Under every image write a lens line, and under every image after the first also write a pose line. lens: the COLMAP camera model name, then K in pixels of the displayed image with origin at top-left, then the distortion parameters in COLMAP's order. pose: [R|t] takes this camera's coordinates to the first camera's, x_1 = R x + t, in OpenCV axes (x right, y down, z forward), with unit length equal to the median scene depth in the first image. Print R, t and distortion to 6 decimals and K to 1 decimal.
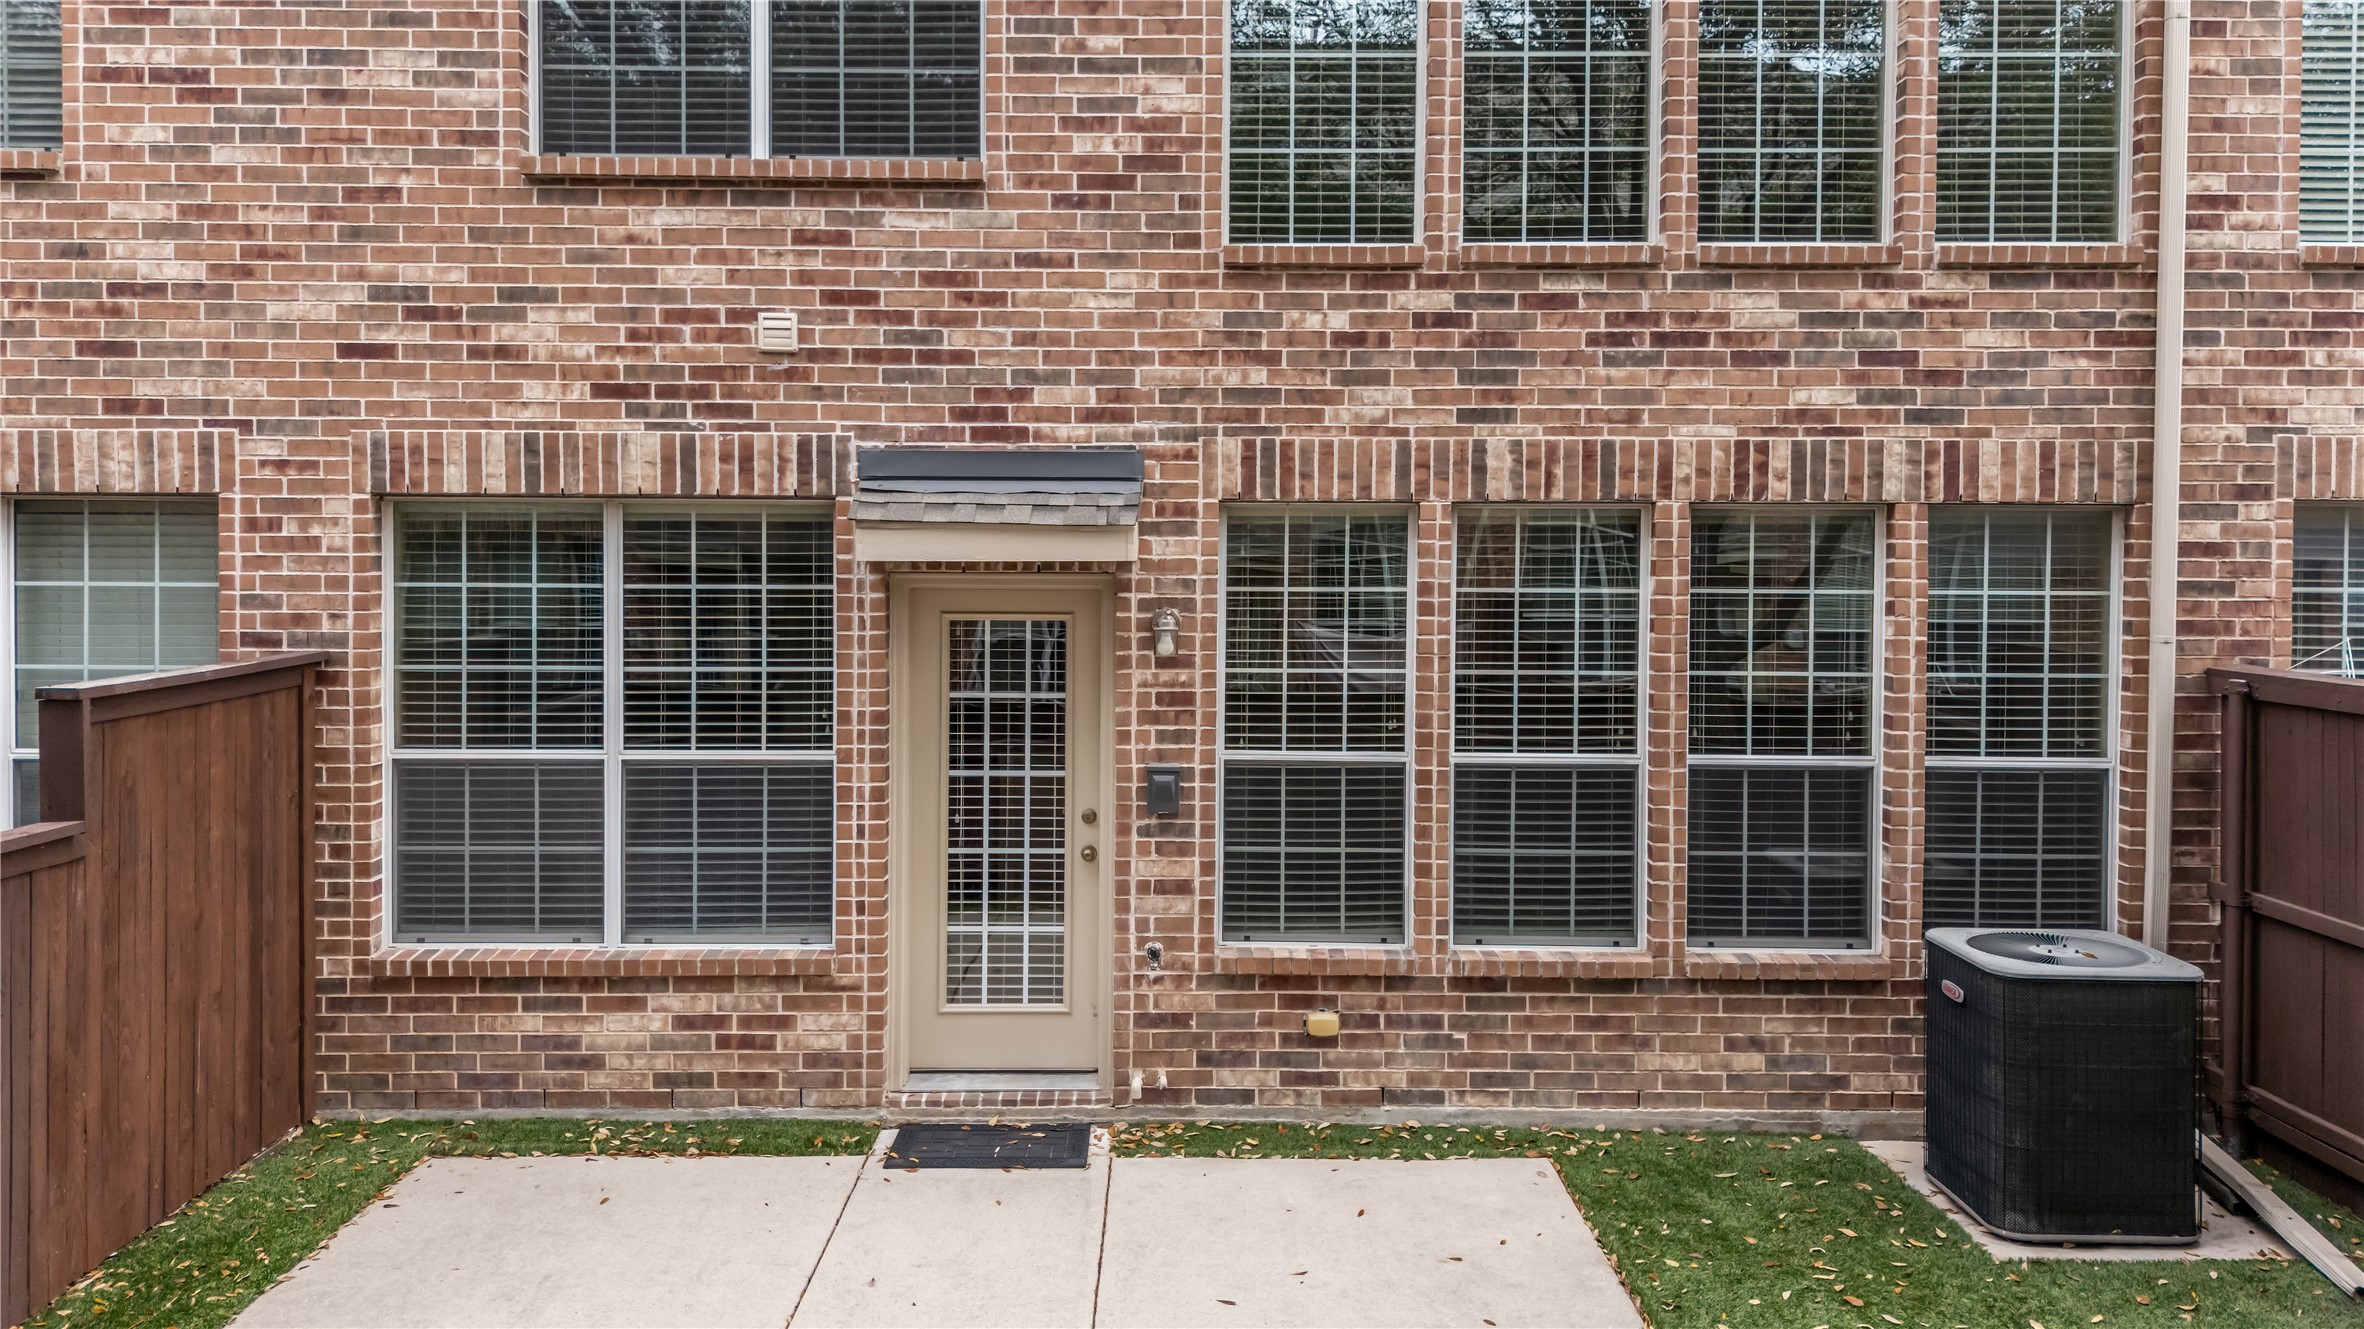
lens RADIAL K [[1744.8, 0, 1182.0], [0, 1744.8, 664.5], [0, 0, 1]] dist [0.068263, -0.078857]
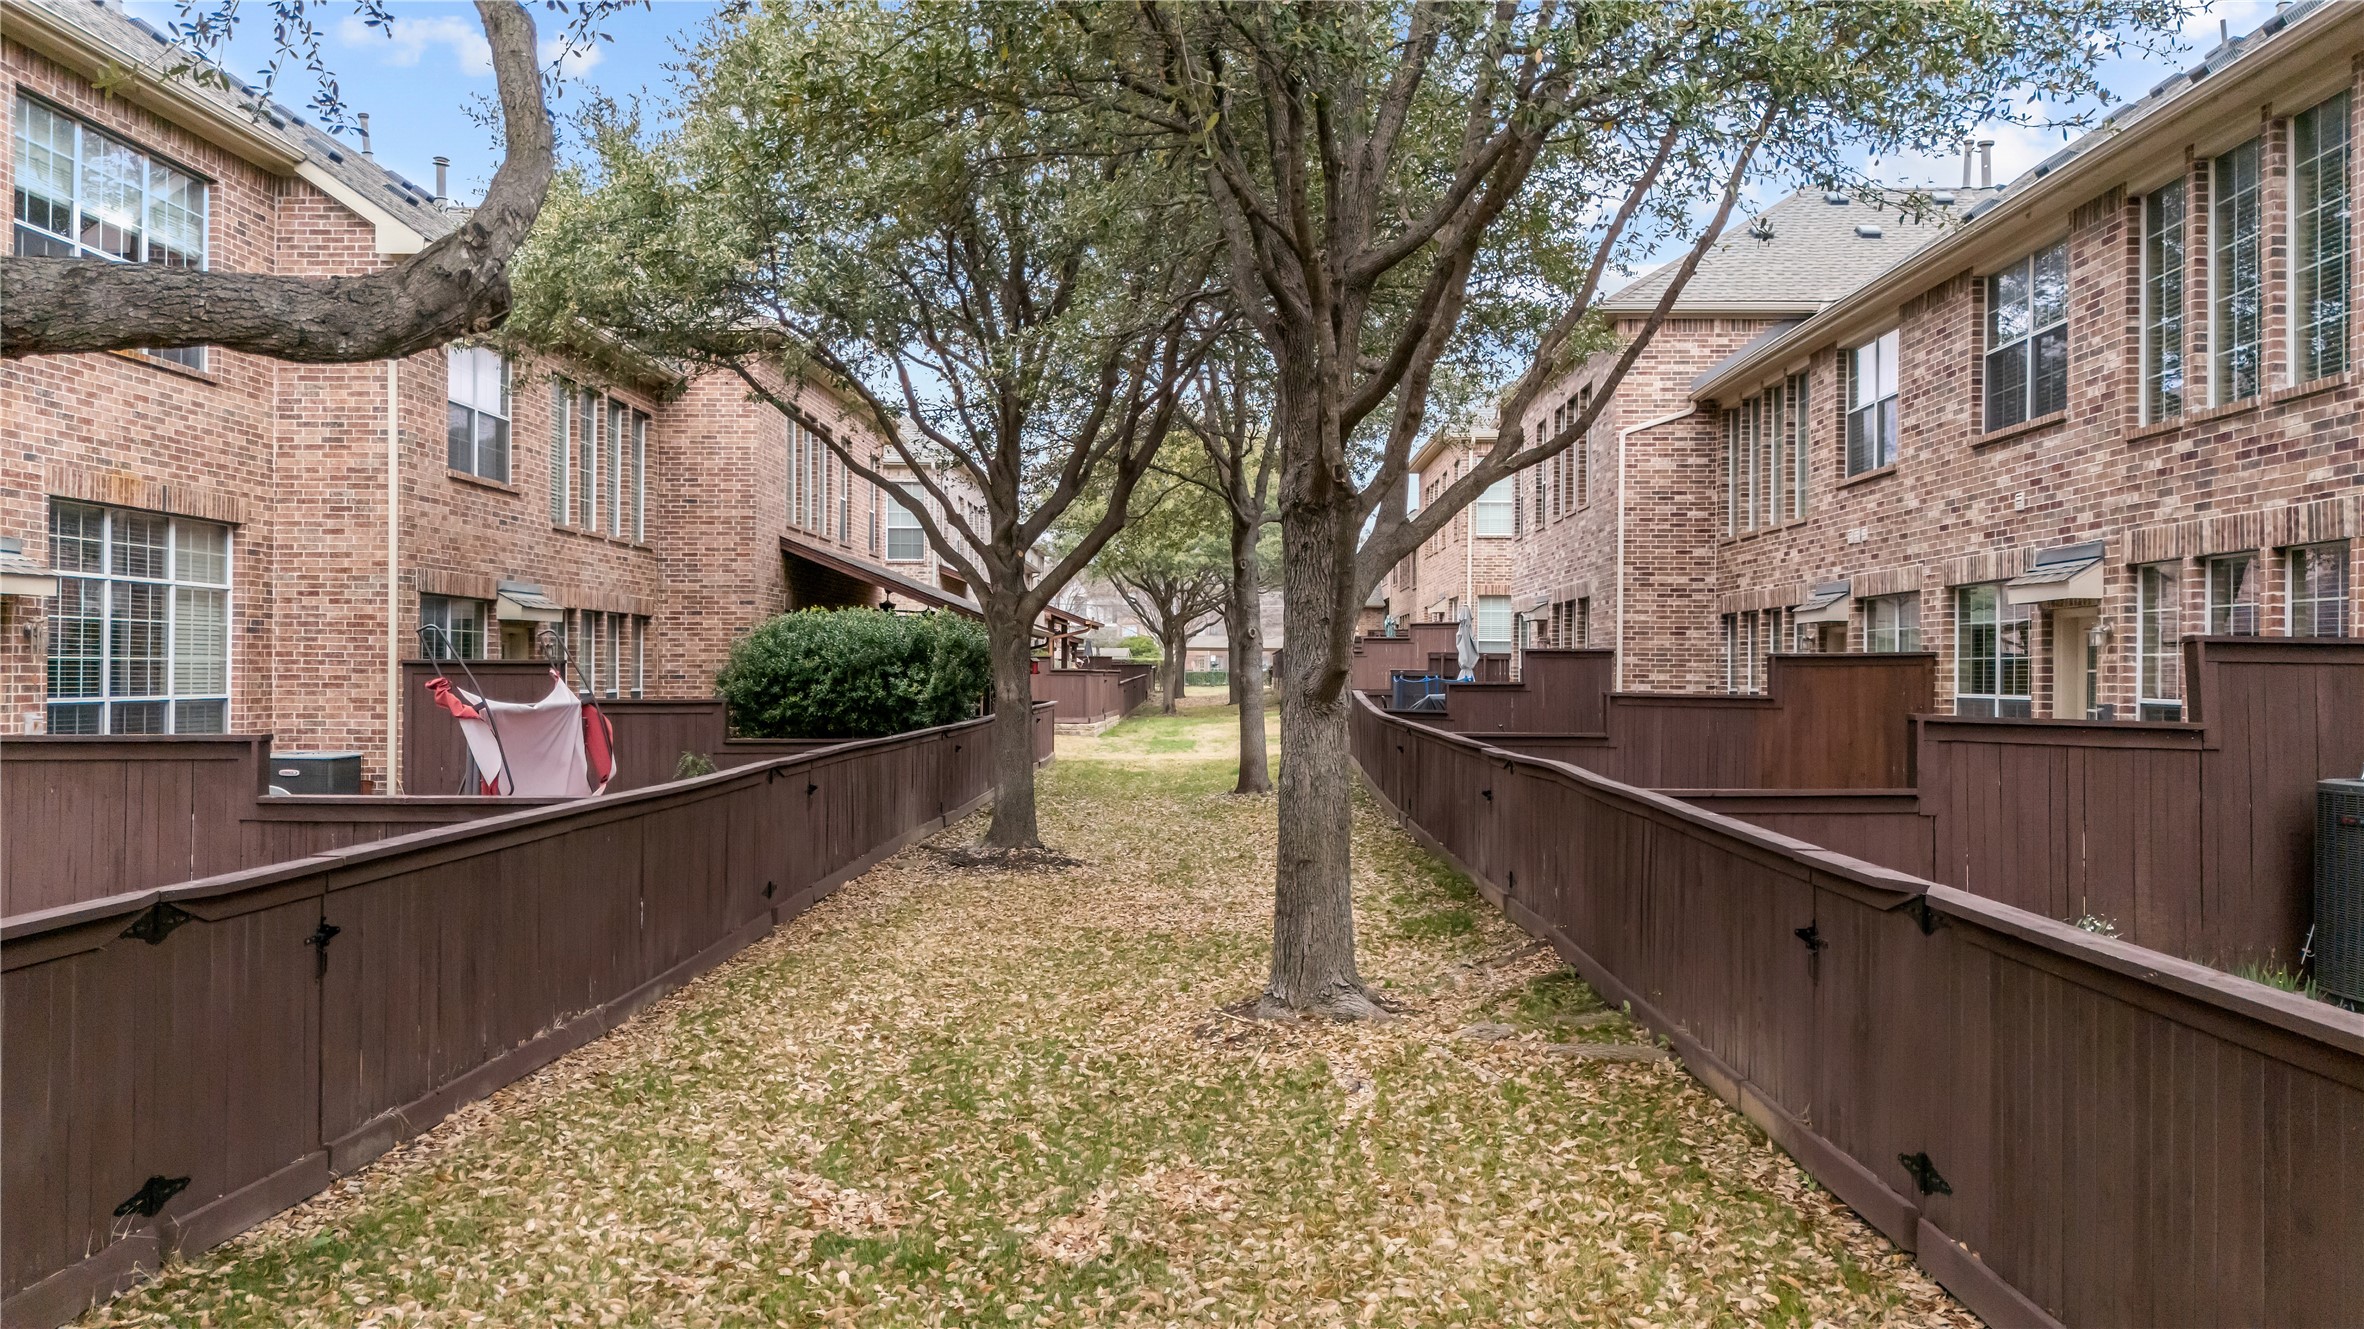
lens RADIAL K [[1744.8, 0, 1182.0], [0, 1744.8, 664.5], [0, 0, 1]] dist [0.068263, -0.078857]
pose [[-0.044487, -0.006711, -0.998987, 2.004403], [0.016164, 0.999842, -0.007436, 0.014231], [0.998879, -0.016479, -0.044372, 0.043982]]
